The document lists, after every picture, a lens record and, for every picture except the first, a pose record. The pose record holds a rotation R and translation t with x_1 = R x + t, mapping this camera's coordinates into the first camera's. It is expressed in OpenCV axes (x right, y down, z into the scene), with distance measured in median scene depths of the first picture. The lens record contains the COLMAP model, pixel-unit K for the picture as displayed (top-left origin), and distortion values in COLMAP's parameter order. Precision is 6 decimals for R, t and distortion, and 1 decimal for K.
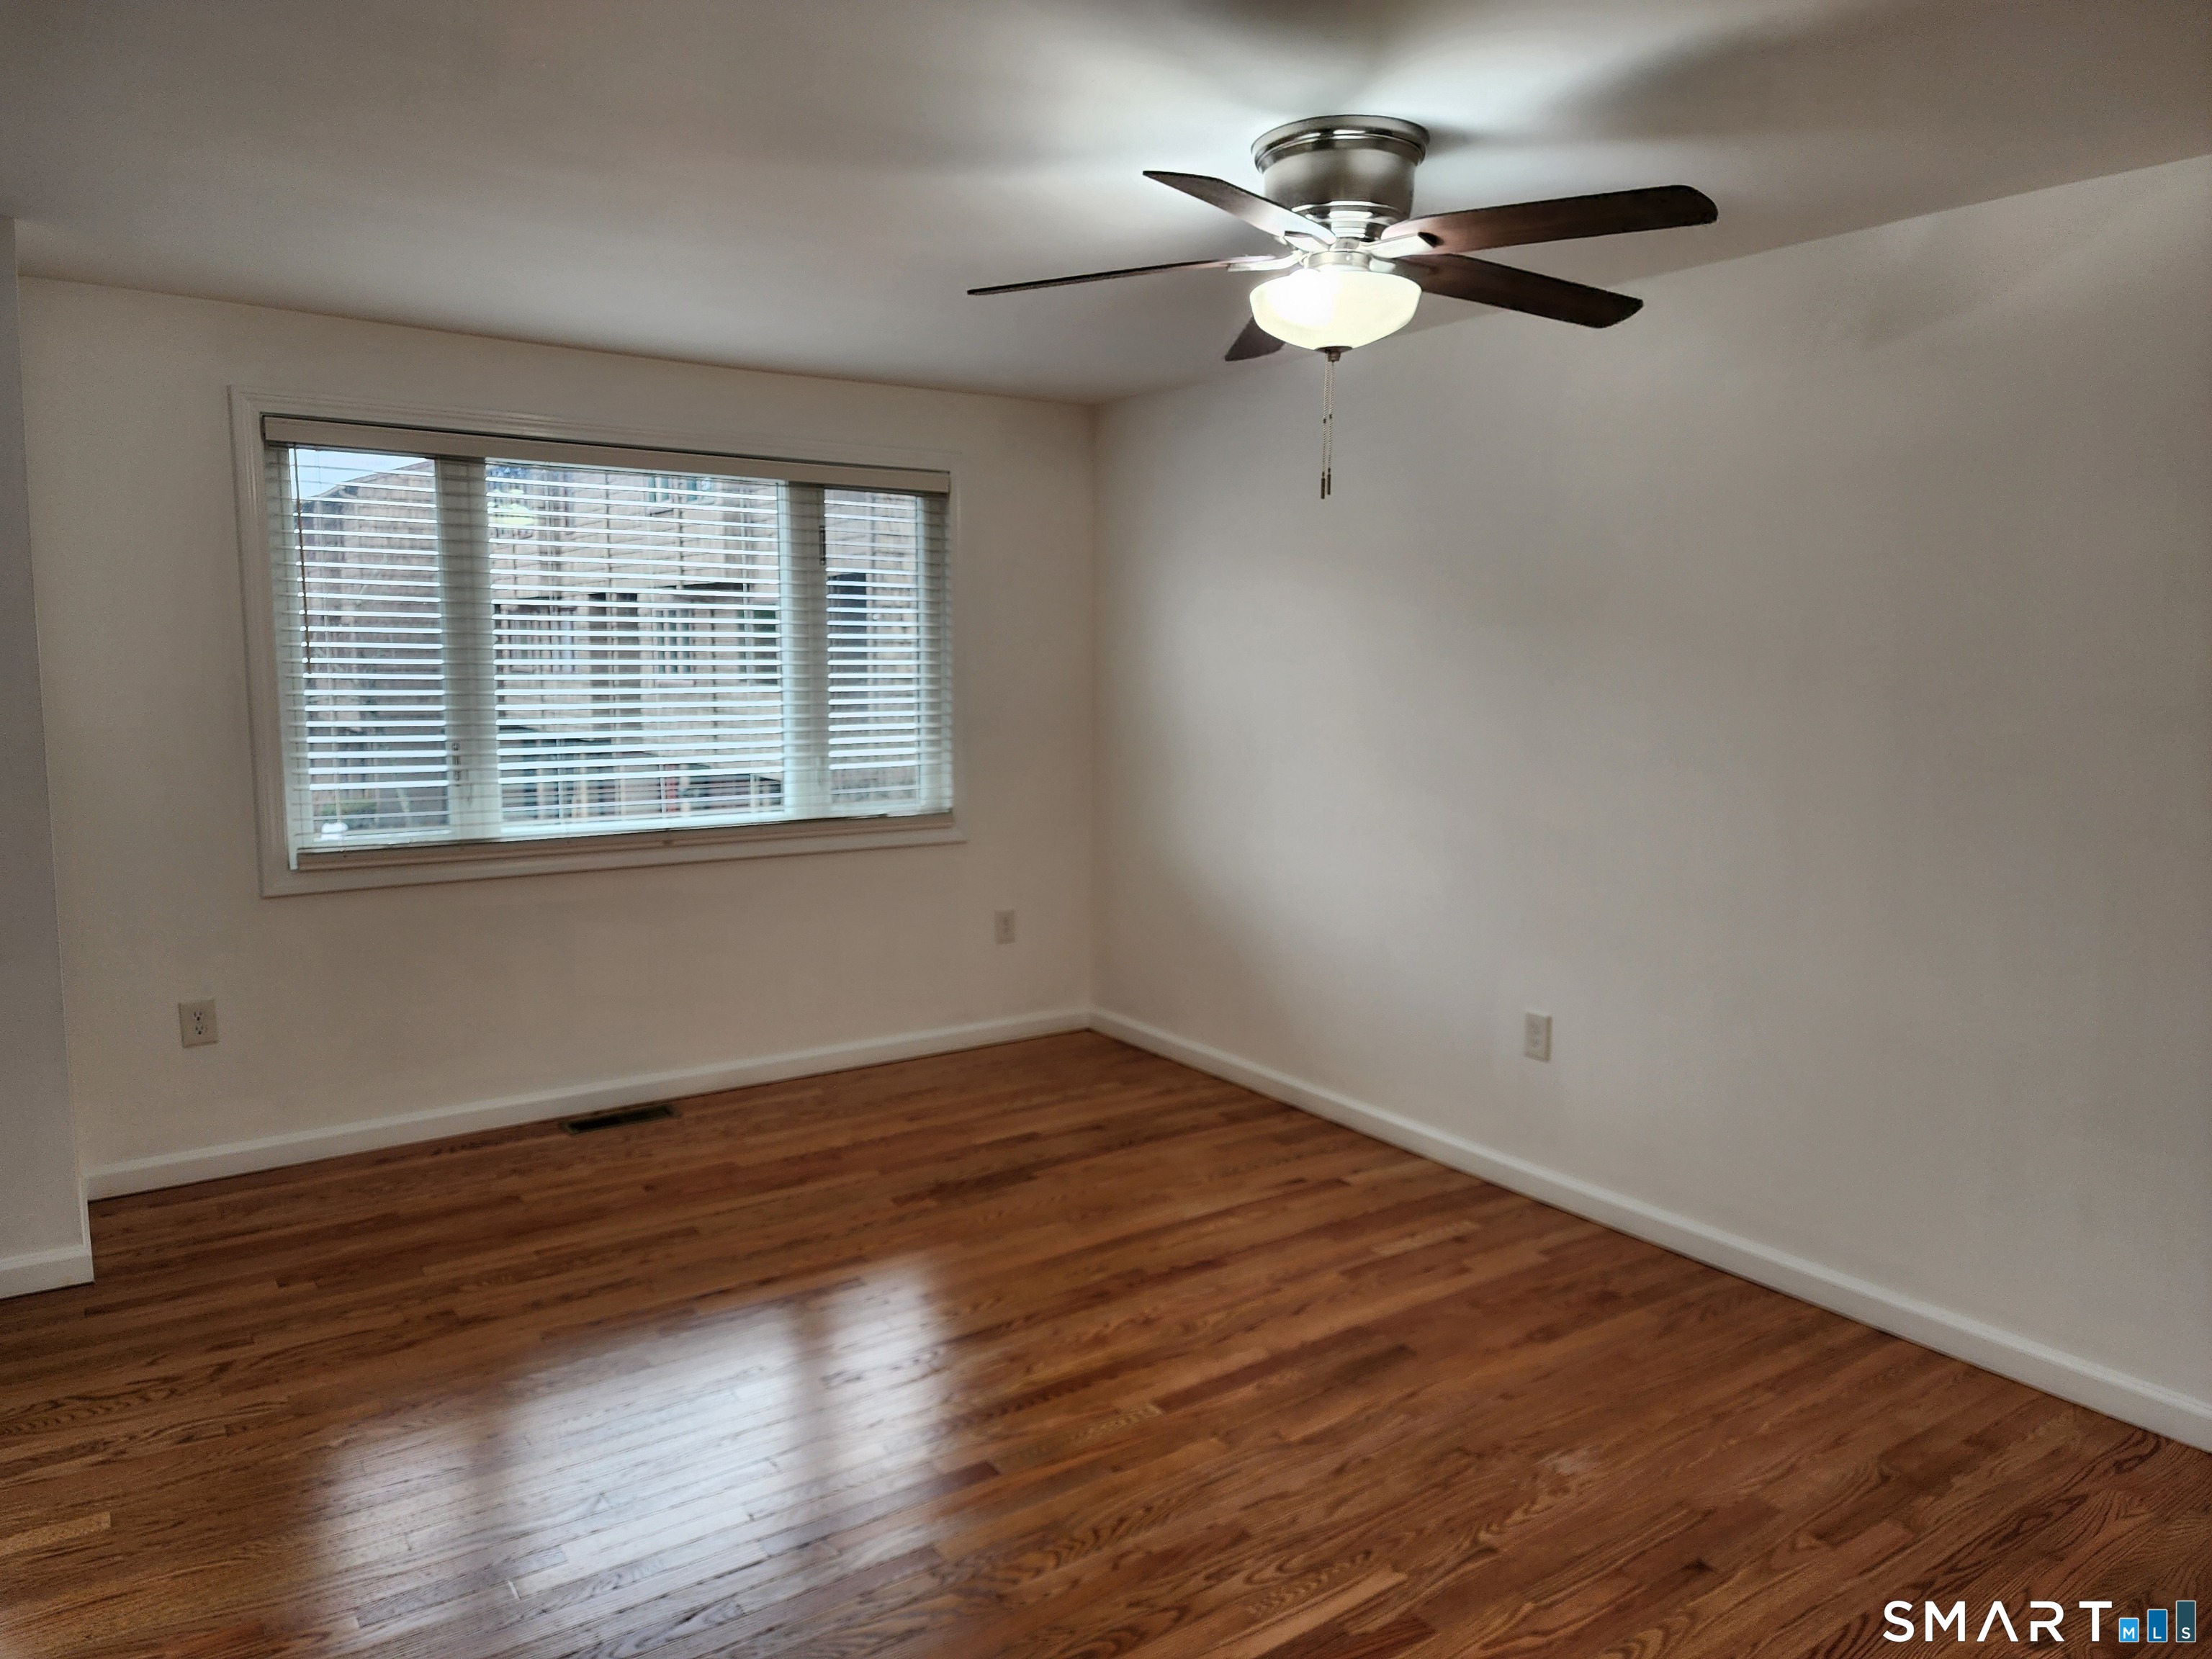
lens RADIAL K [[1499.7, 0, 1106.1], [0, 1499.7, 838.2], [0, 0, 1]] dist [0.066375, -0.055780]
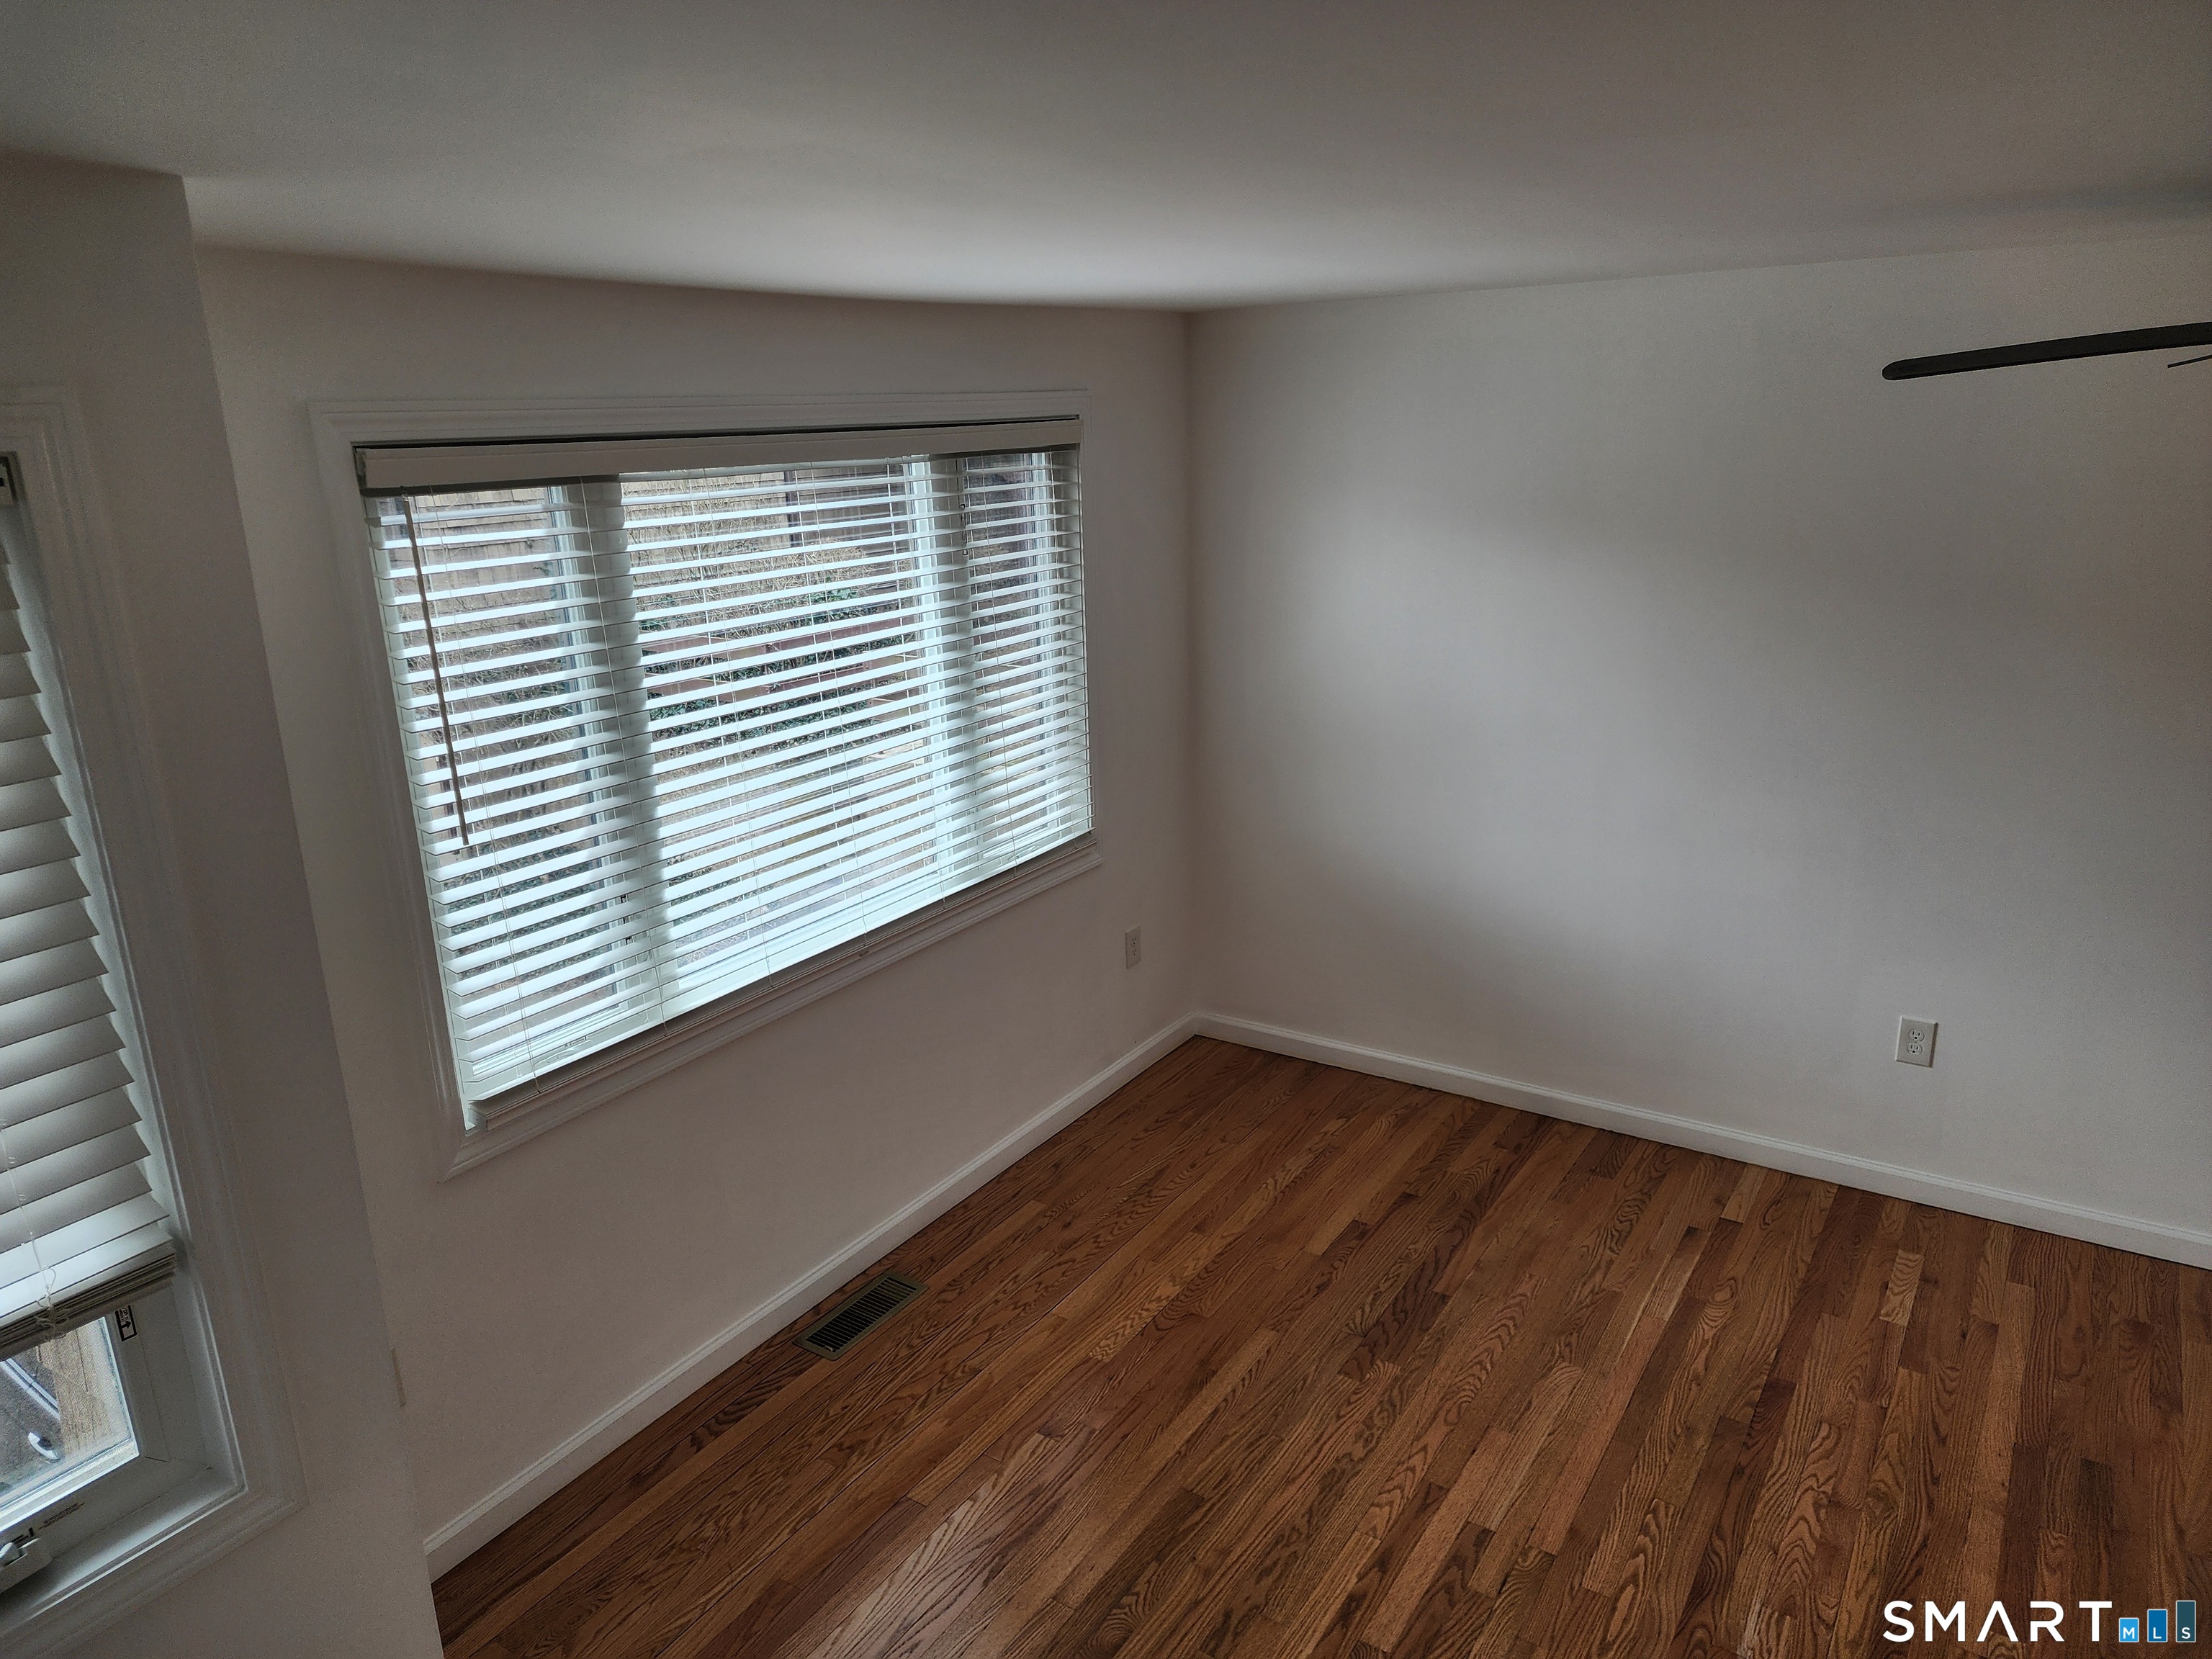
lens RADIAL K [[1499.7, 0, 1106.1], [0, 1499.7, 838.2], [0, 0, 1]] dist [0.066375, -0.055780]
pose [[0.928056, -0.138595, 0.345694, -0.471429], [0.085553, 0.982693, 0.164301, -0.184562], [-0.362482, -0.122905, 0.923851, 0.286150]]
